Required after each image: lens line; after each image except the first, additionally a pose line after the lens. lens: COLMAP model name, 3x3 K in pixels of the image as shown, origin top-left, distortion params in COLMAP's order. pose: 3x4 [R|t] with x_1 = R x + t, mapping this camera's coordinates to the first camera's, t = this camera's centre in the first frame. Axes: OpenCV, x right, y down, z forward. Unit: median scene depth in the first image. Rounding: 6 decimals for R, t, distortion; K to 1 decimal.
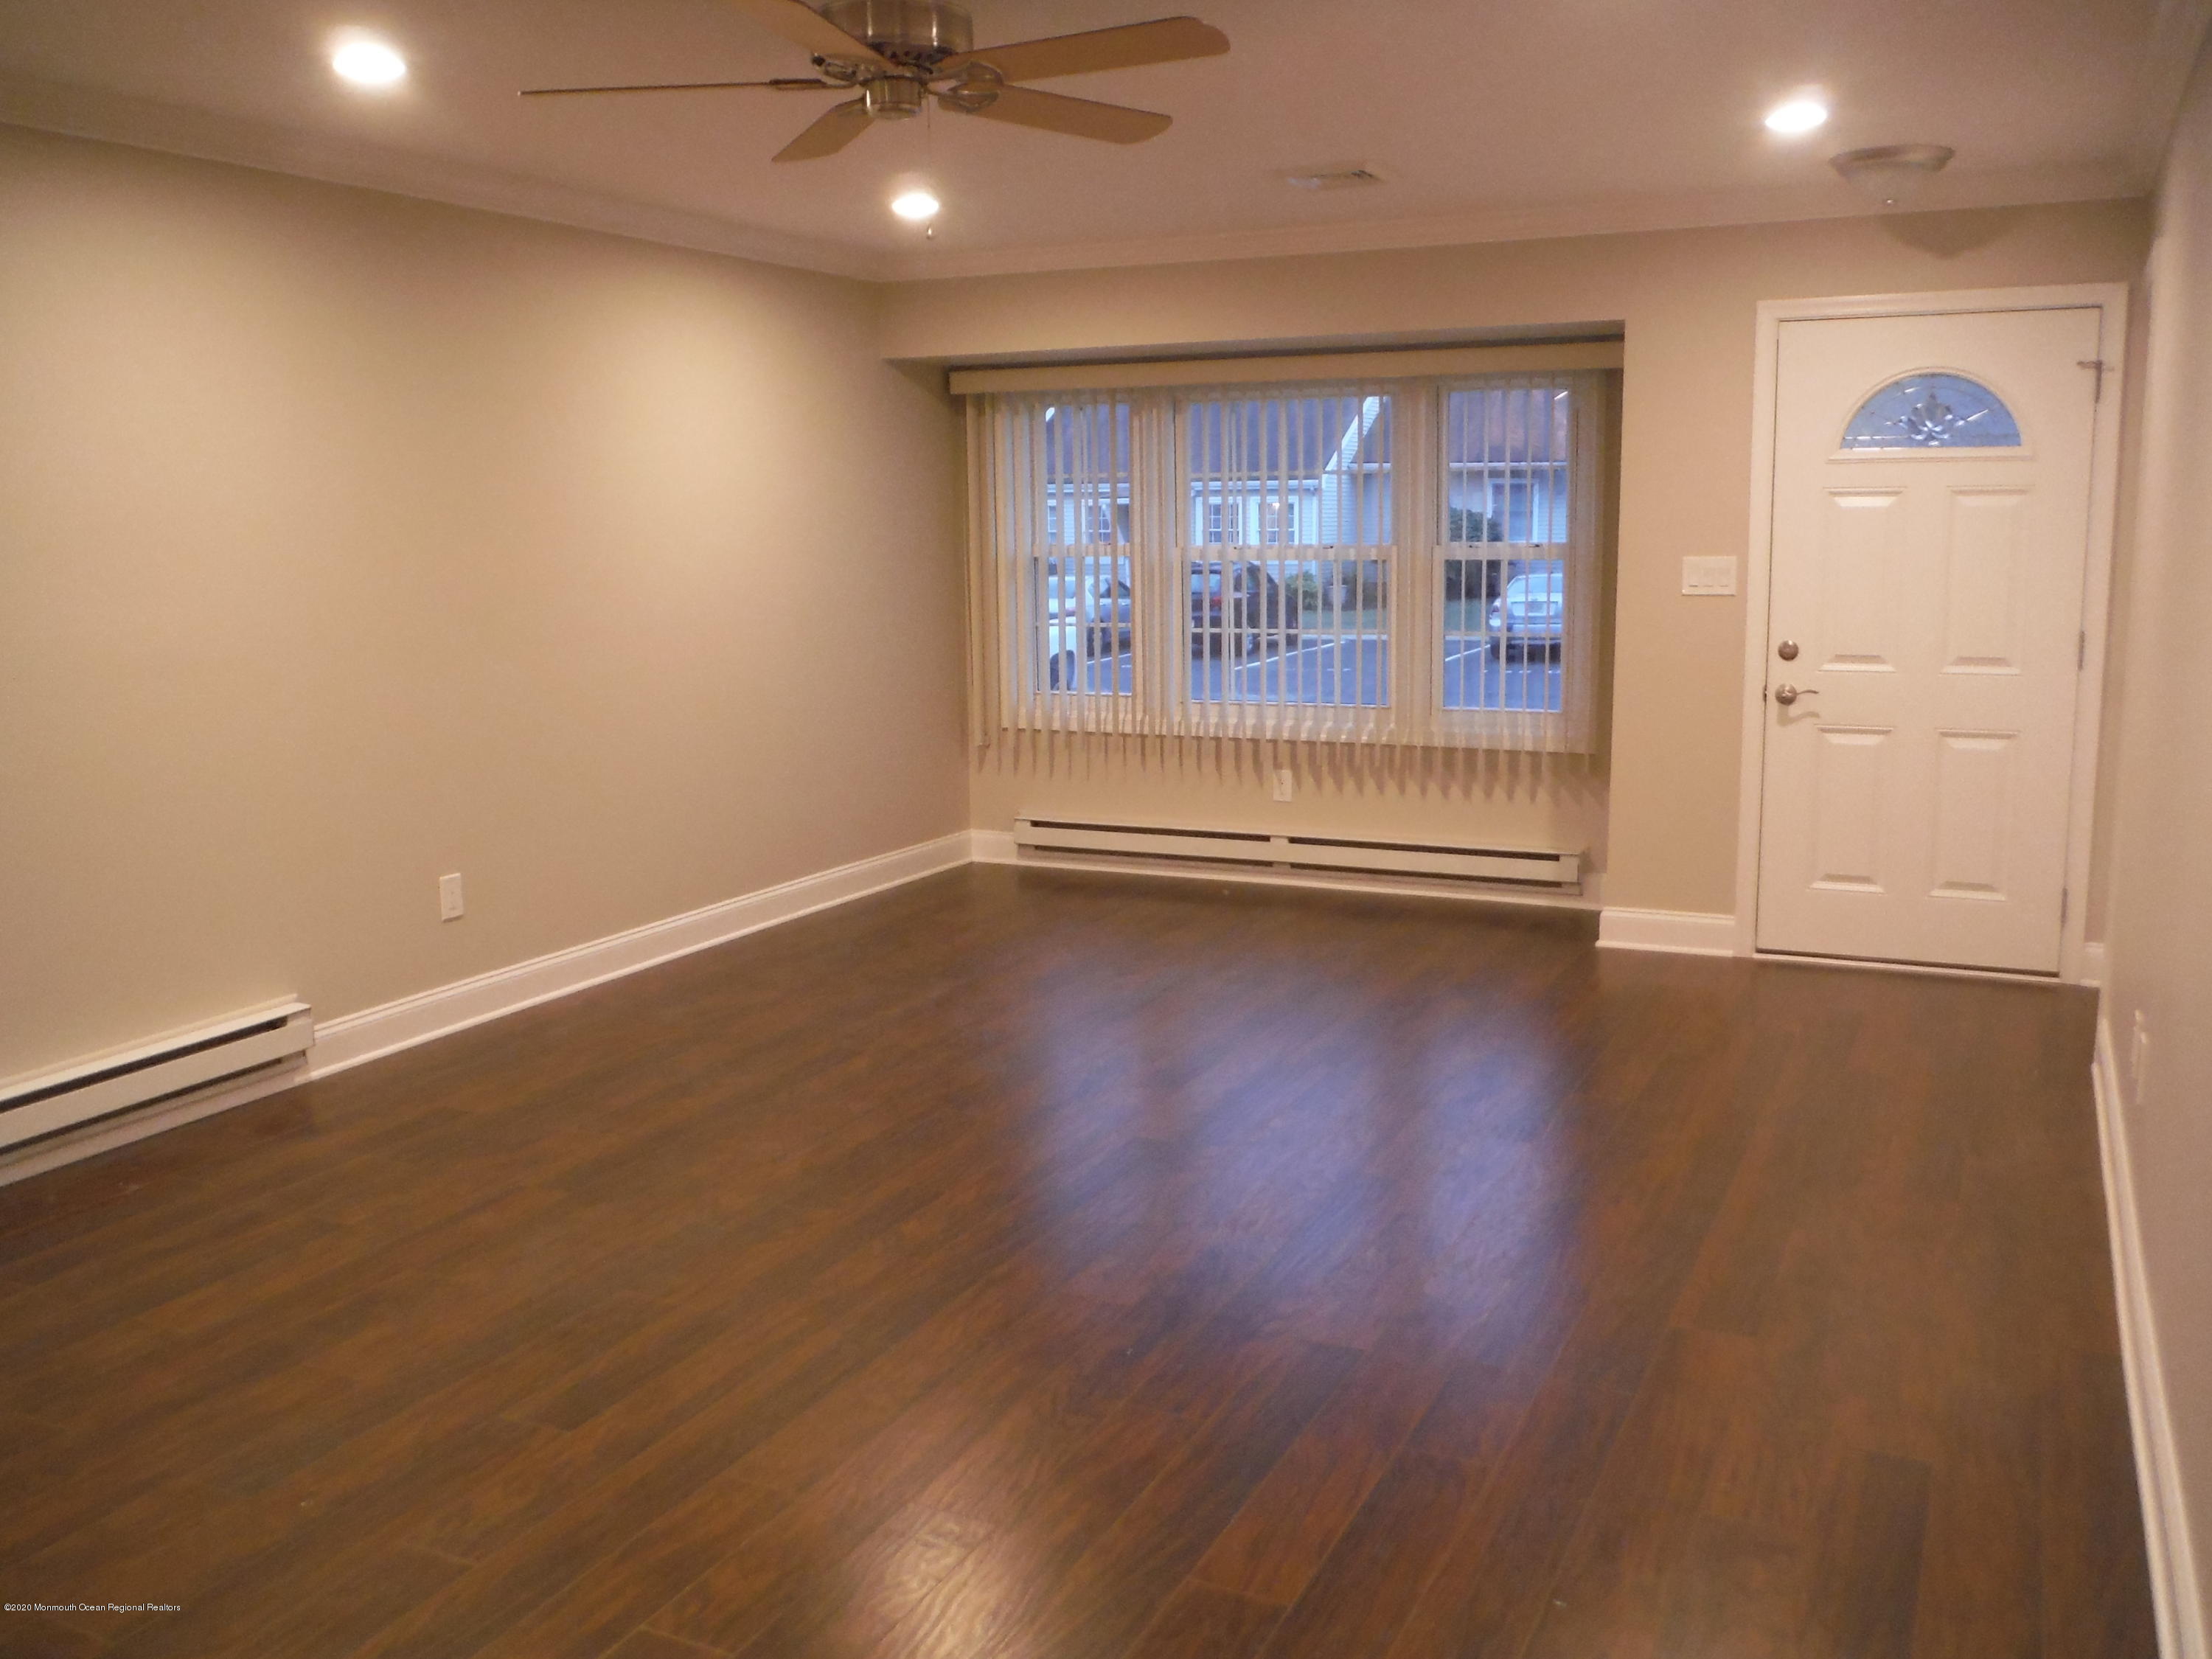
lens RADIAL K [[1869.8, 0, 1106.0], [0, 1869.8, 829.5], [0, 0, 1]] dist [-0.058587, 0.015880]
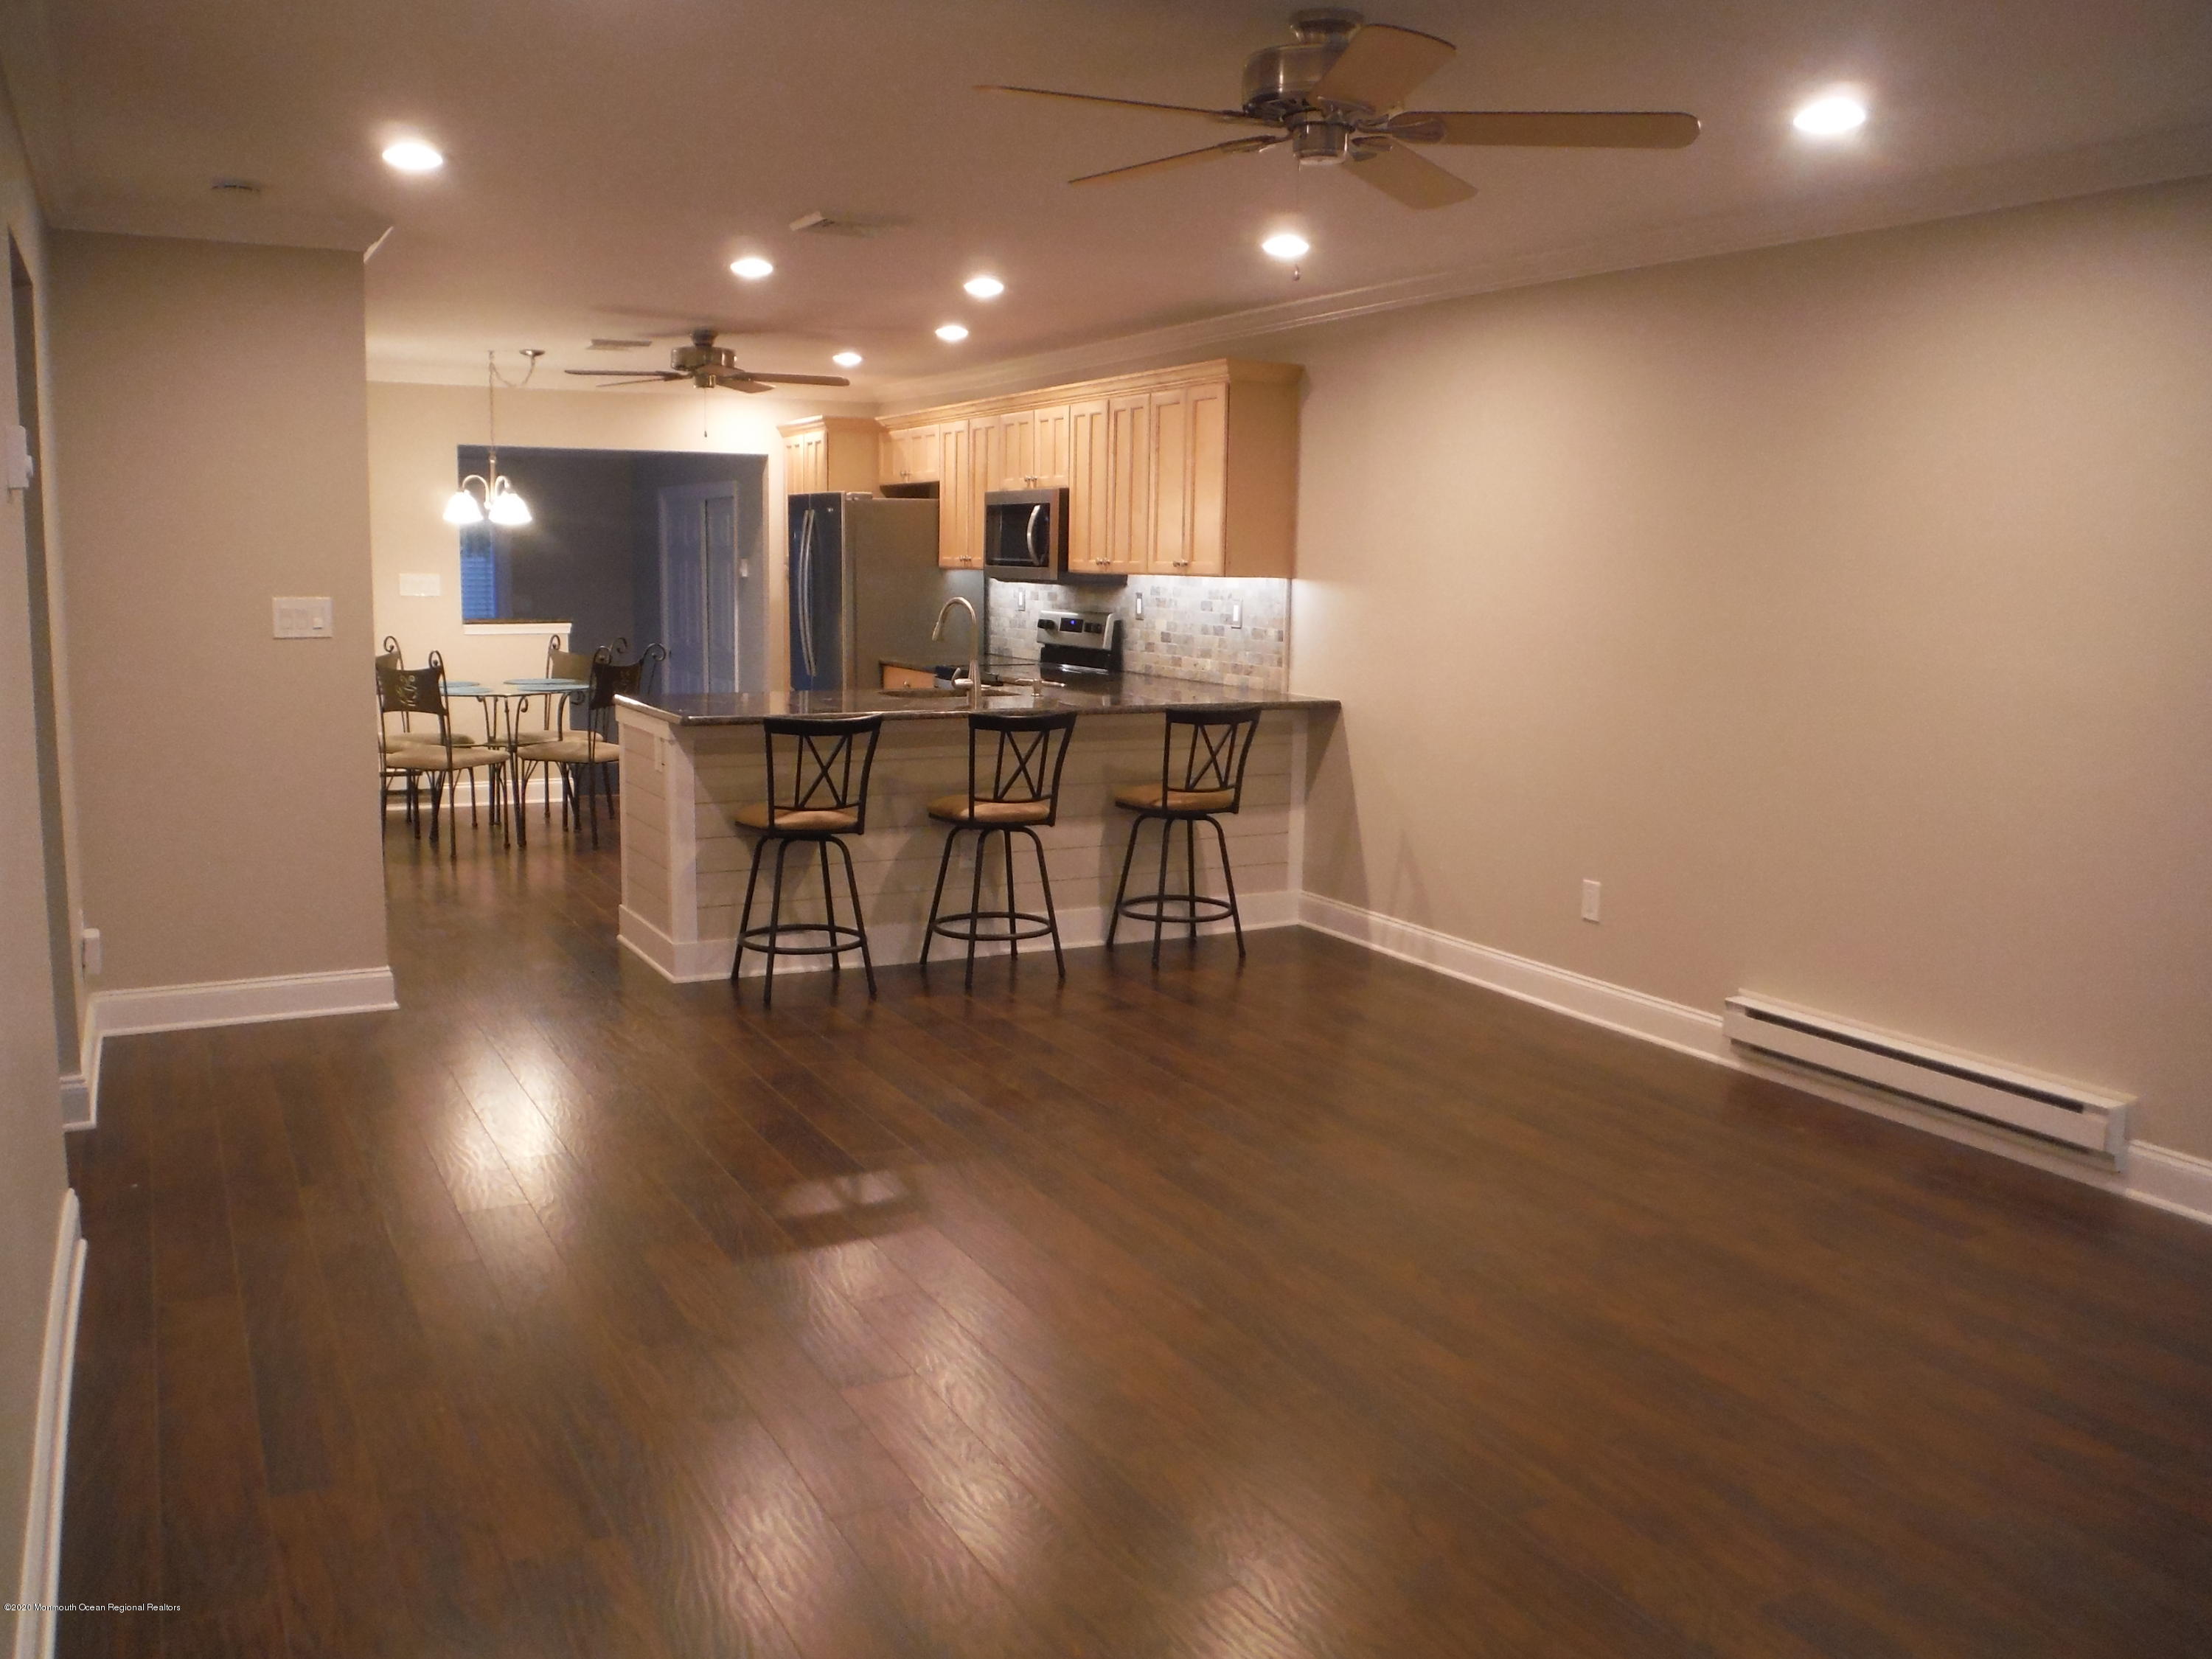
lens RADIAL K [[1869.8, 0, 1106.0], [0, 1869.8, 829.5], [0, 0, 1]] dist [-0.058587, 0.015880]
pose [[-0.600831, 0.122415, -0.789947, 0.652052], [-0.136886, 0.957852, 0.252549, -0.228395], [0.787569, 0.259872, -0.558751, 1.283672]]
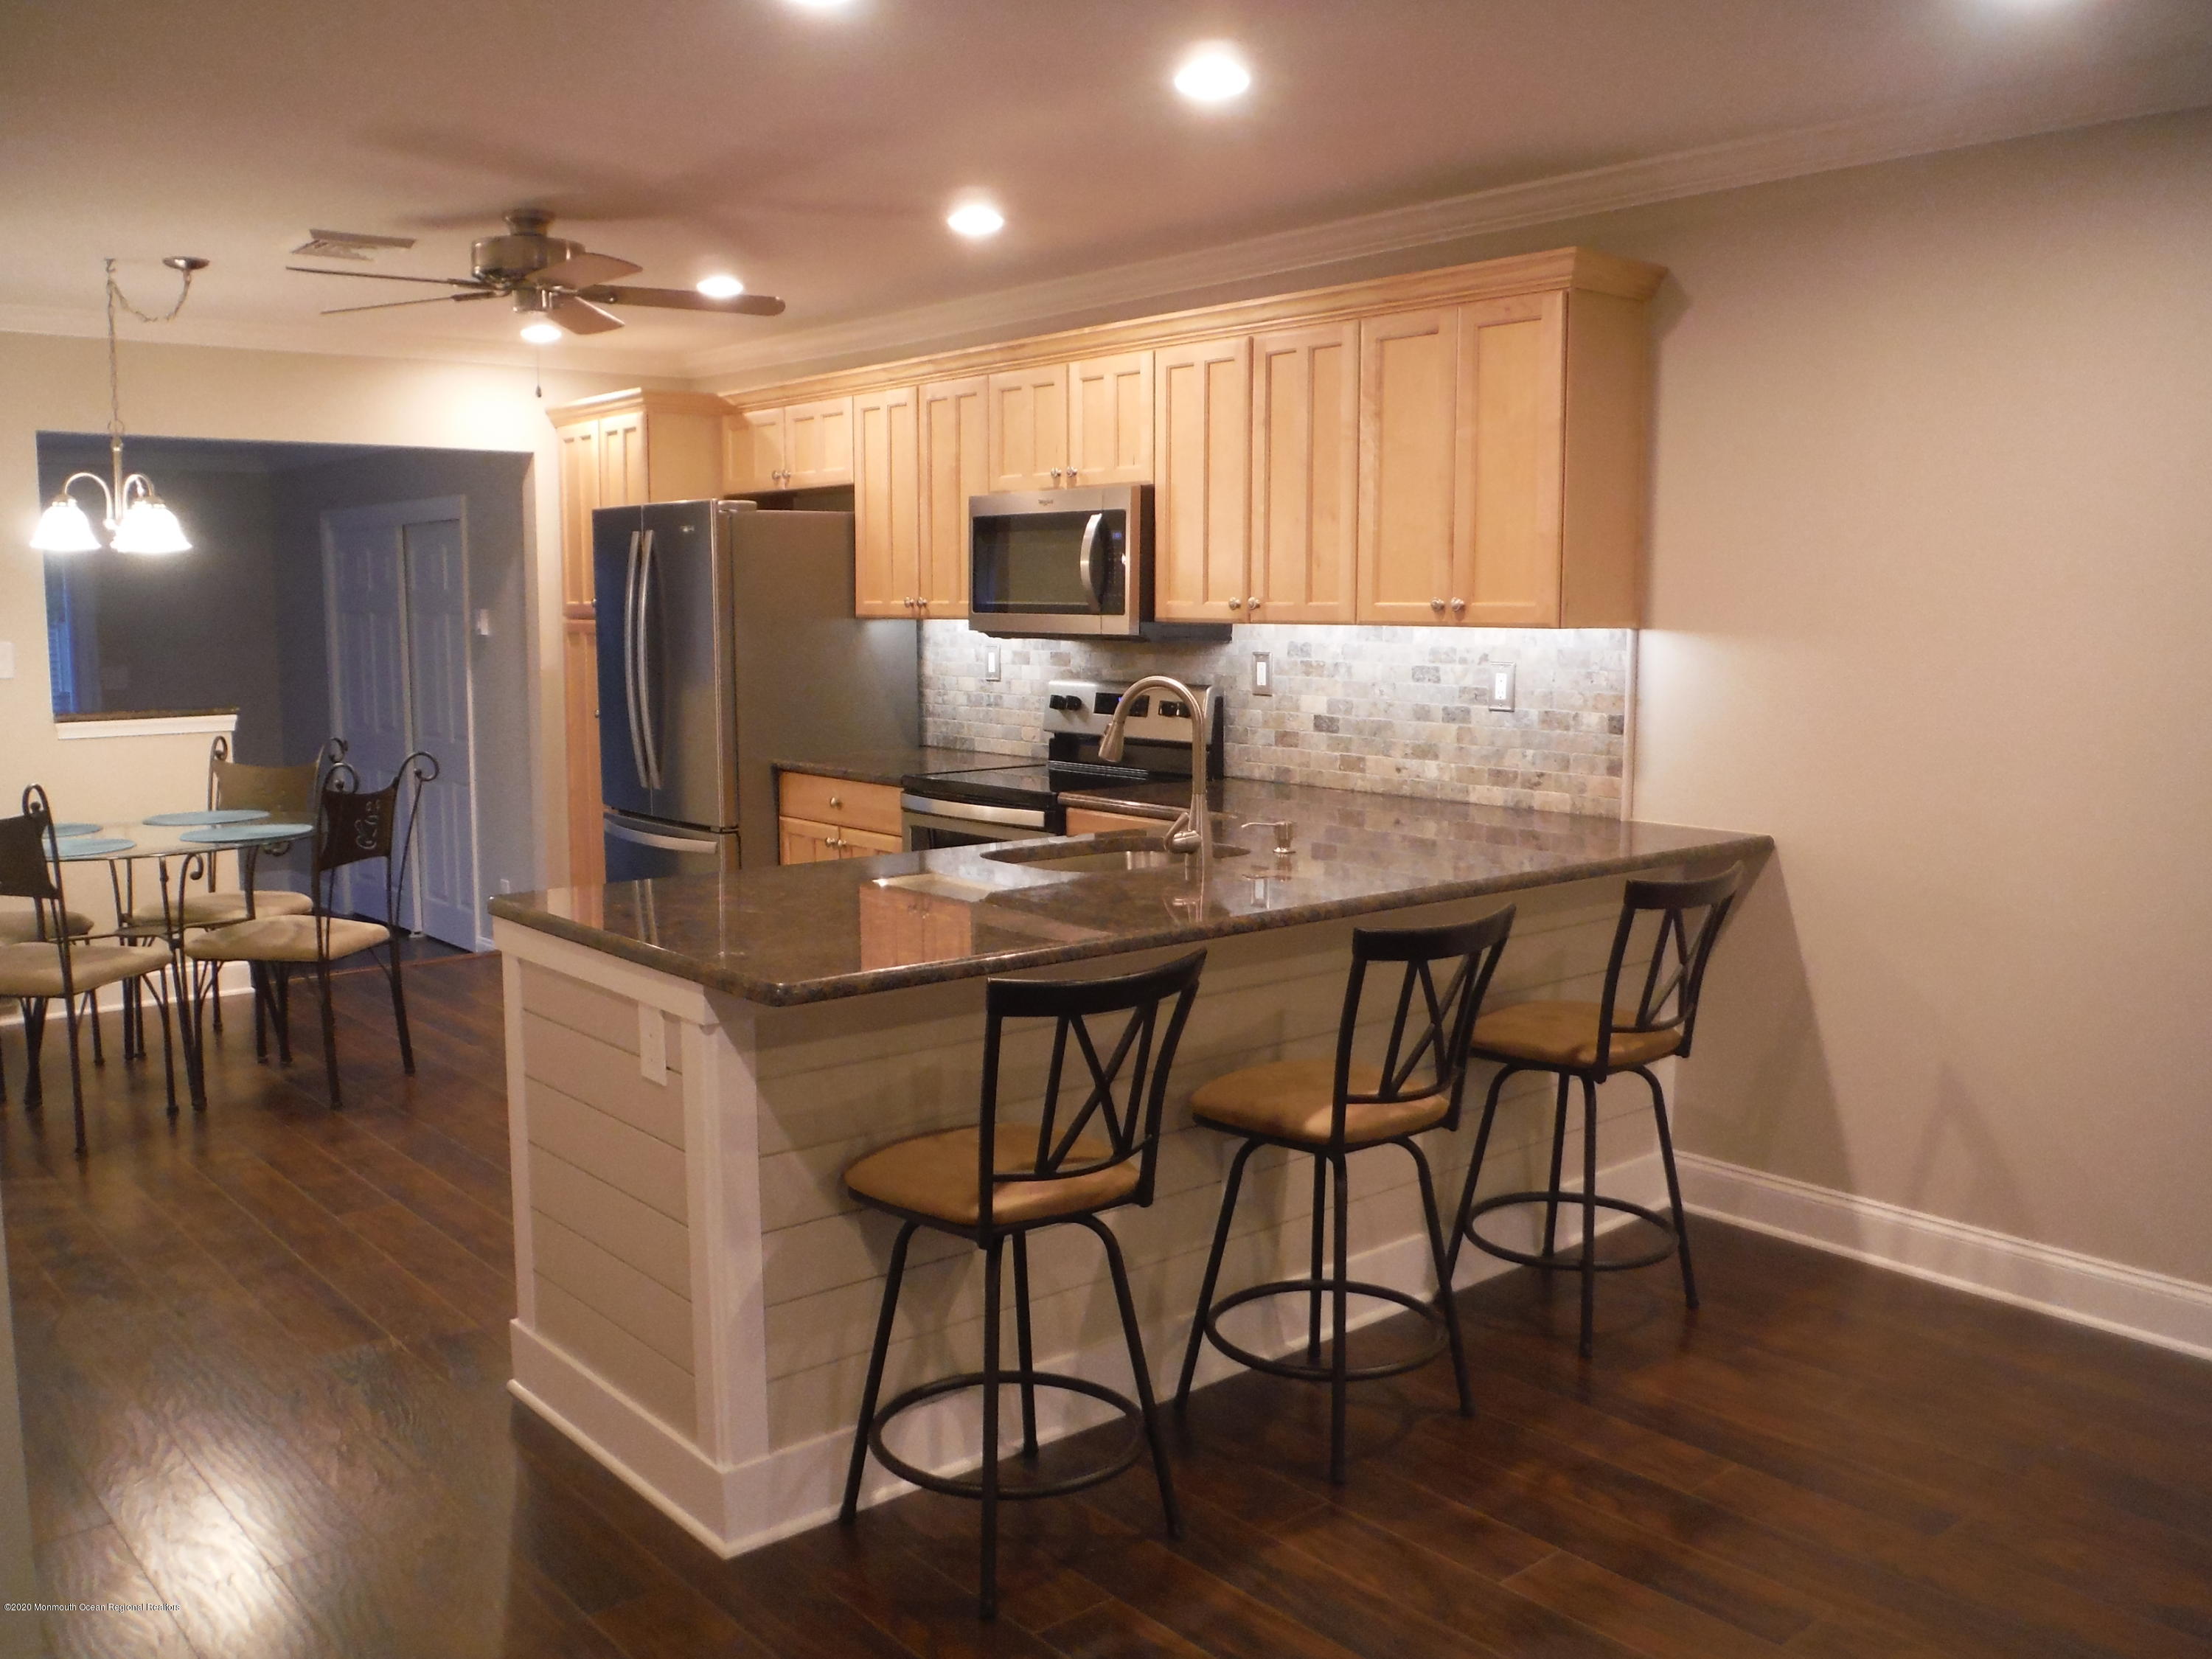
lens RADIAL K [[1869.8, 0, 1106.0], [0, 1869.8, 829.5], [0, 0, 1]] dist [-0.058587, 0.015880]
pose [[-0.405952, 0.127576, -0.904946, 0.410626], [-0.144452, 0.968804, 0.201379, -0.154512], [0.902406, 0.212471, -0.374859, 0.870884]]
